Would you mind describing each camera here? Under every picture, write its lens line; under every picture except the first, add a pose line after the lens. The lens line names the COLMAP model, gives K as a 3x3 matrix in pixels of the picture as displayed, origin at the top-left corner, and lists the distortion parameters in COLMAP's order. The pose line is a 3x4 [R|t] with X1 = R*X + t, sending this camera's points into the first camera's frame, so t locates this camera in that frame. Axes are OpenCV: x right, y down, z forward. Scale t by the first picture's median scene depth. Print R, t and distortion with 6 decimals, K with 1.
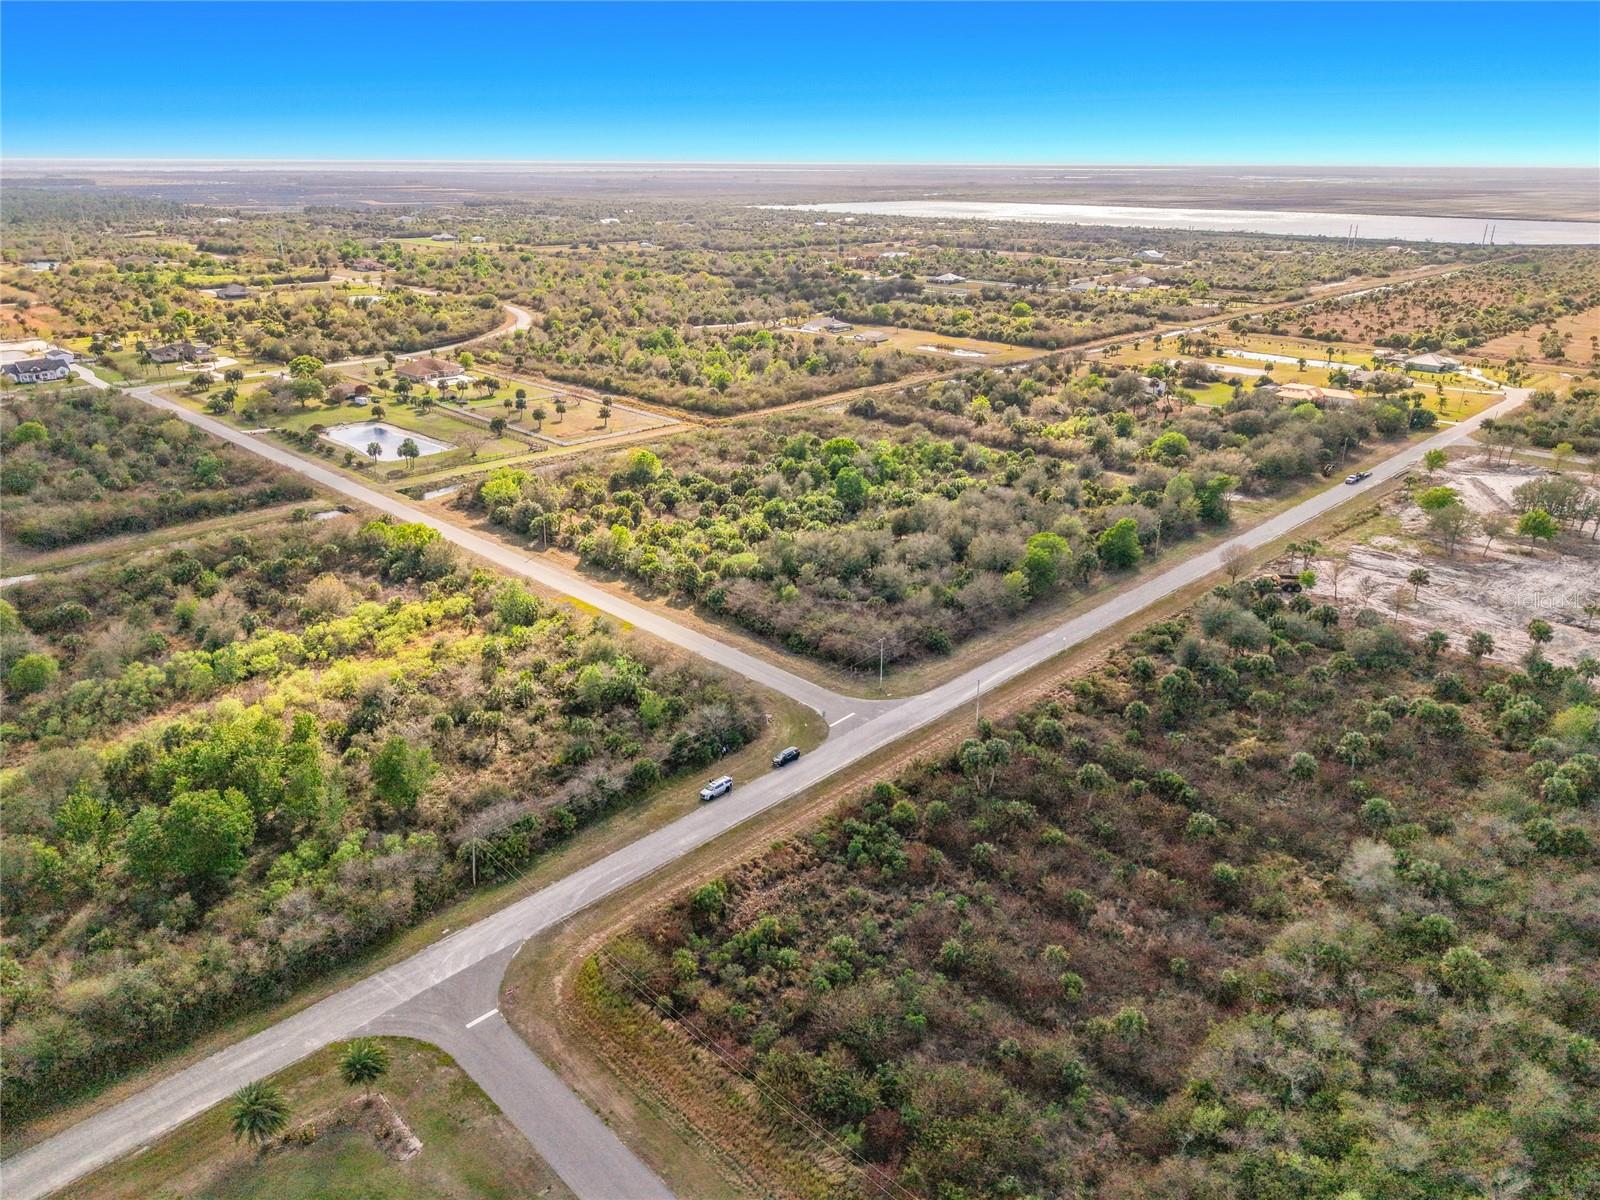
lens RADIAL K [[1096.2, 0, 796.1], [0, 1096.2, 600.5], [0, 0, 1]] dist [0.026799, -0.029874]
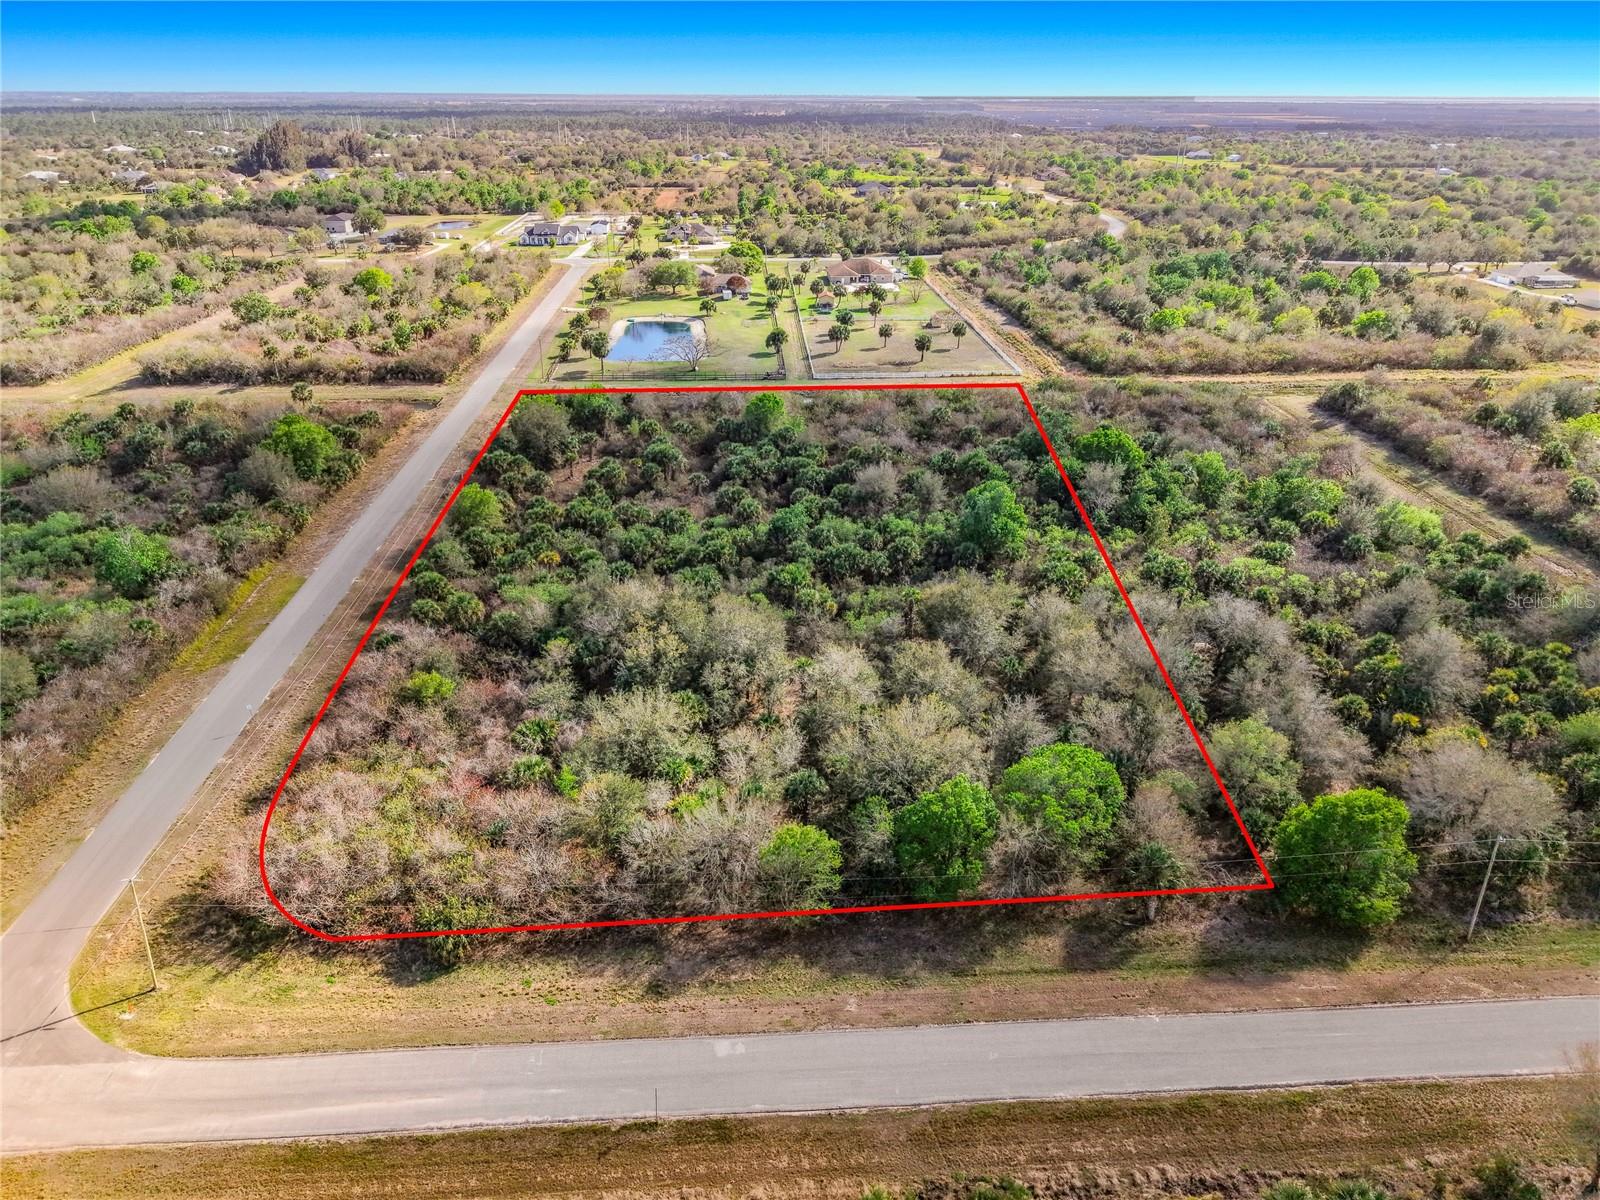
lens RADIAL K [[1125.1, 0, 797.6], [0, 1125.1, 597.4], [0, 0, 1]] dist [0.012084, -0.009422]
pose [[0.747066, 0.270780, -0.607101, 0.224311], [-0.247033, 0.960960, 0.124623, -0.081145], [0.617145, 0.056872, 0.784792, 0.383349]]
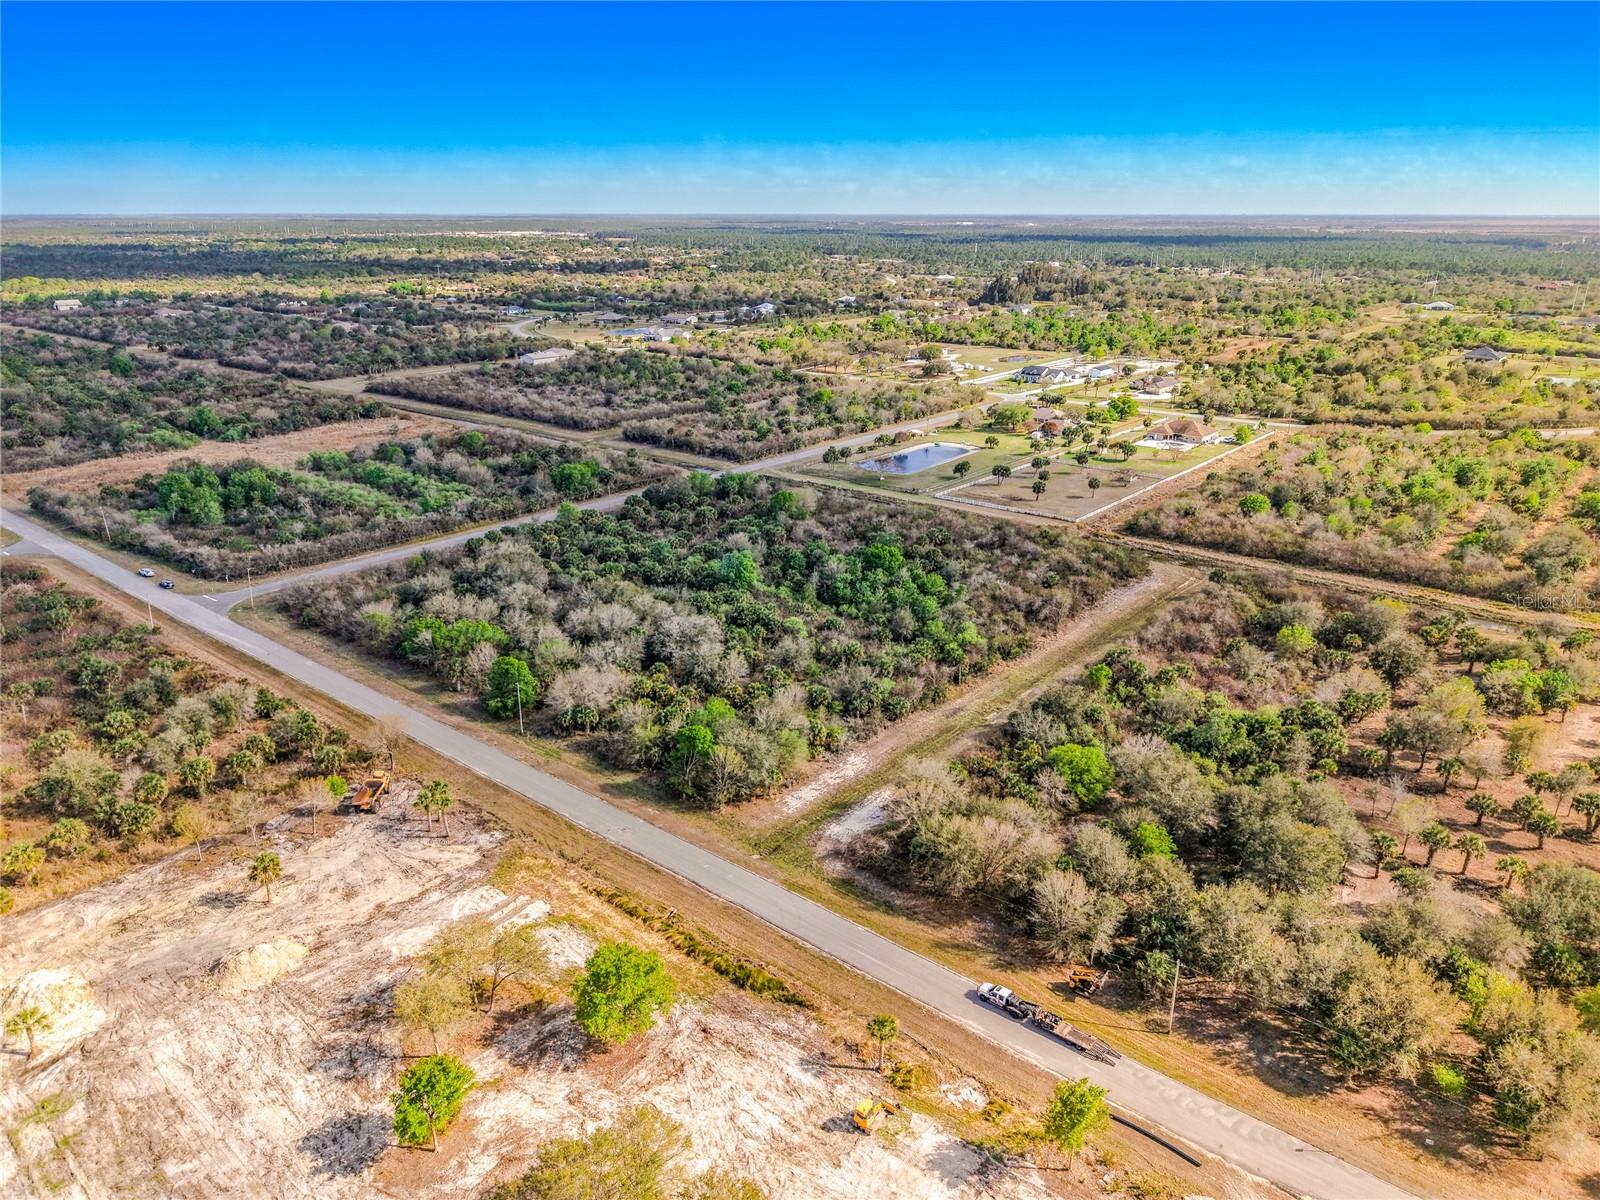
lens RADIAL K [[1096.2, 0, 796.1], [0, 1096.2, 600.5], [0, 0, 1]] dist [0.026799, -0.029874]
pose [[0.090170, 0.329383, -0.939881, 0.639104], [-0.371109, 0.886872, 0.275203, -0.246616], [0.924201, 0.323983, 0.202207, 0.627921]]
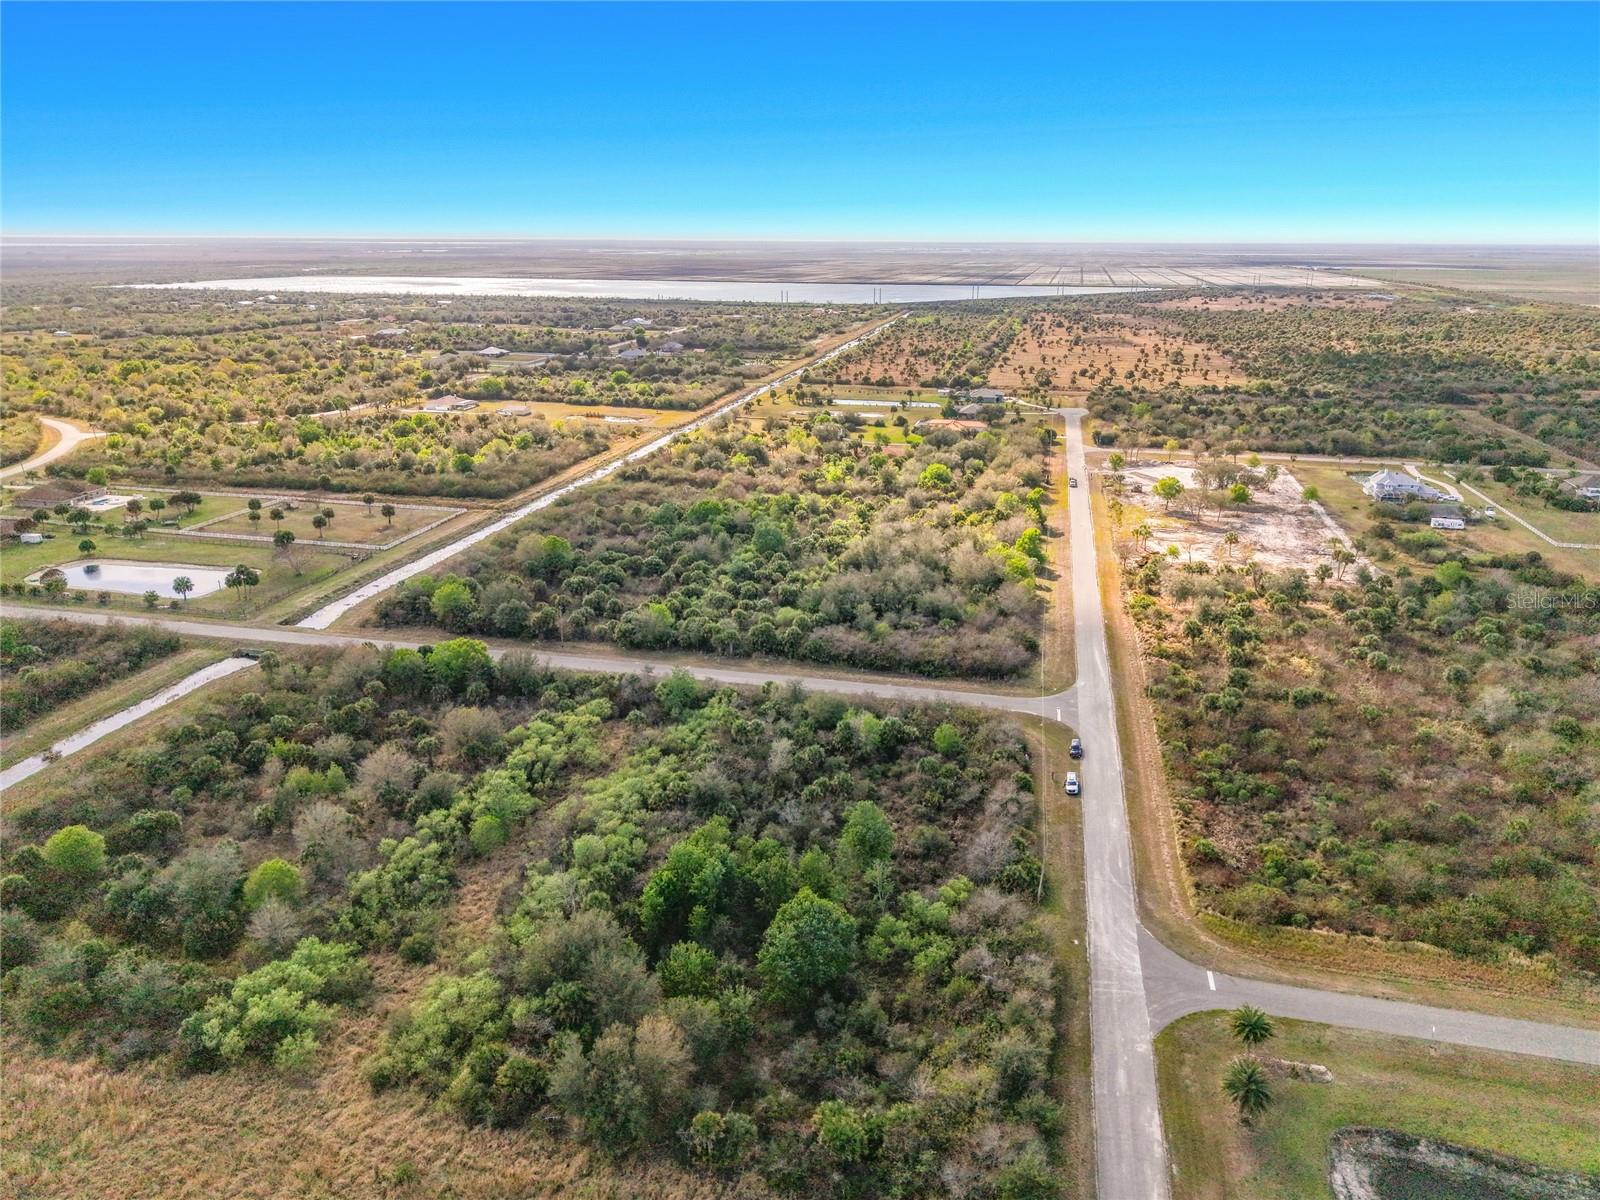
lens RADIAL K [[1090.4, 0, 796.4], [0, 1090.4, 601.4], [0, 0, 1]] dist [0.026680, -0.030859]
pose [[0.846463, -0.169421, 0.504774, -0.338443], [0.197819, 0.980235, -0.002722, -0.026689], [-0.494336, 0.102158, 0.863247, 0.055177]]
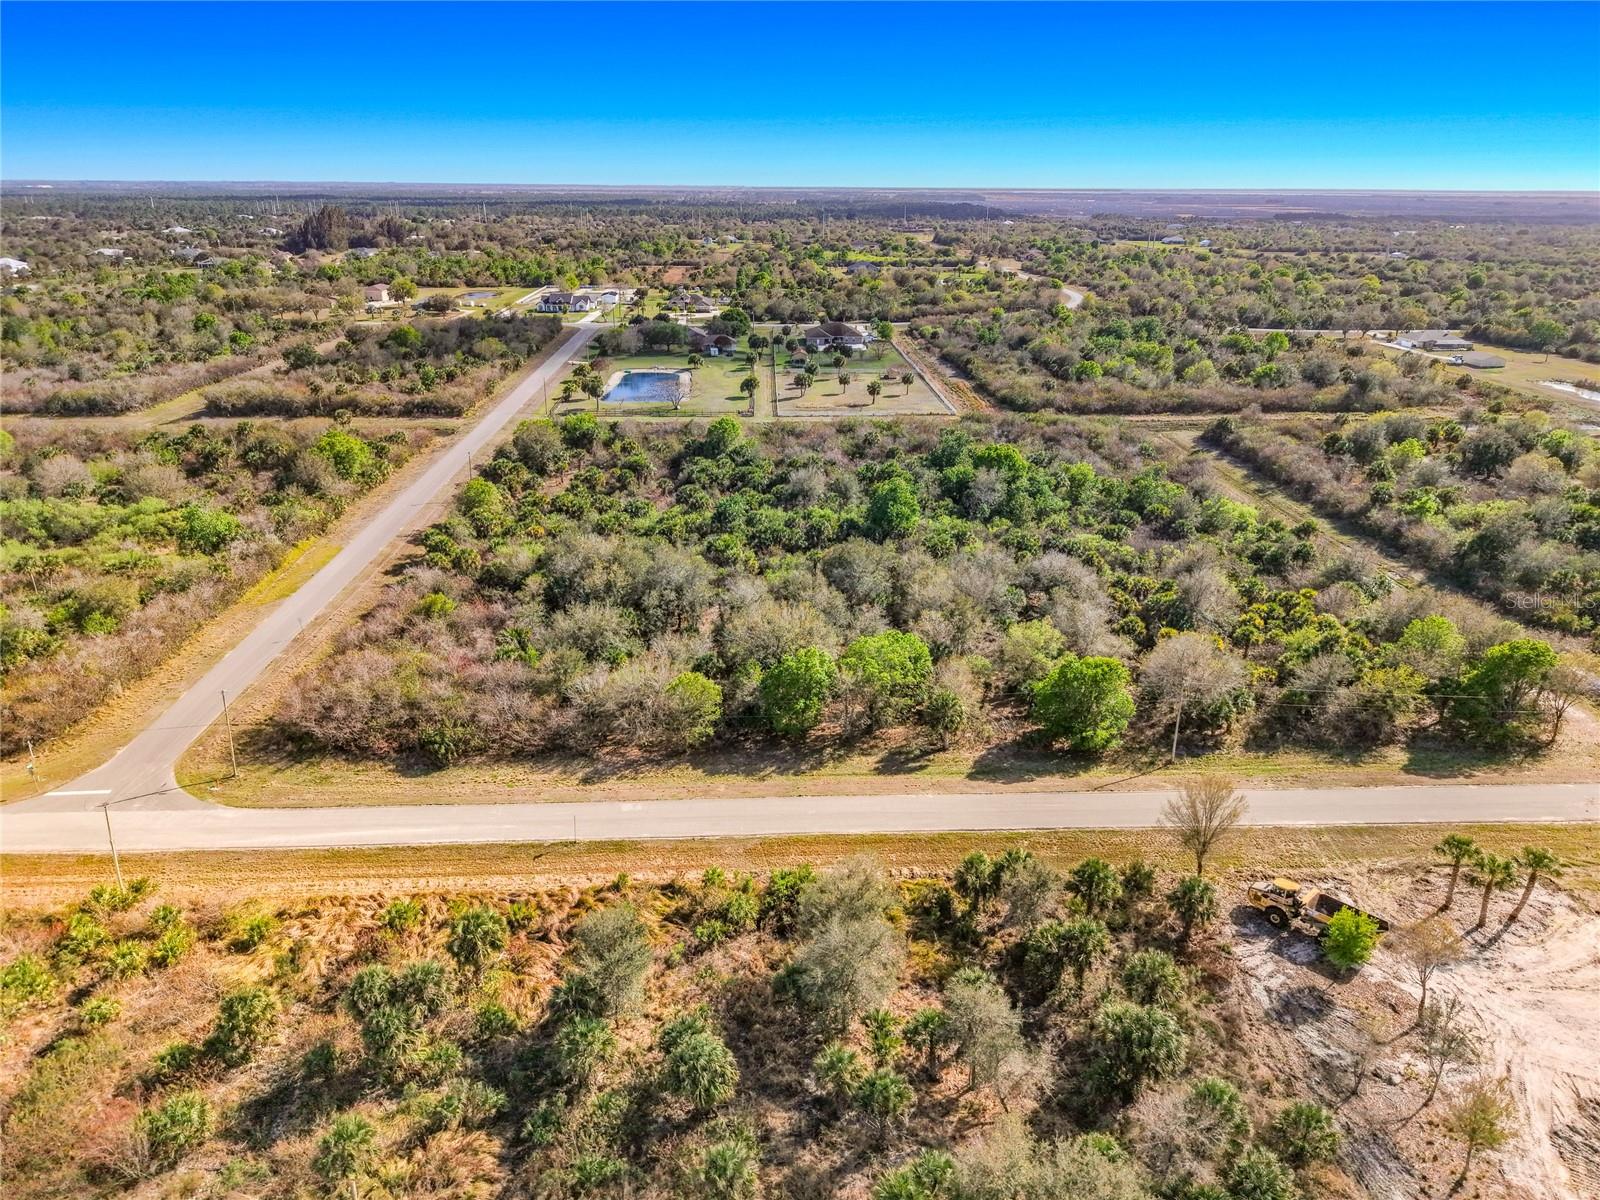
lens RADIAL K [[1093.9, 0, 796.9], [0, 1093.9, 599.6], [0, 0, 1]] dist [0.023438, -0.026454]
pose [[0.737805, 0.240642, -0.630663, 0.305720], [-0.254330, 0.964544, 0.070503, -0.060254], [0.625268, 0.108379, 0.772848, 0.343501]]
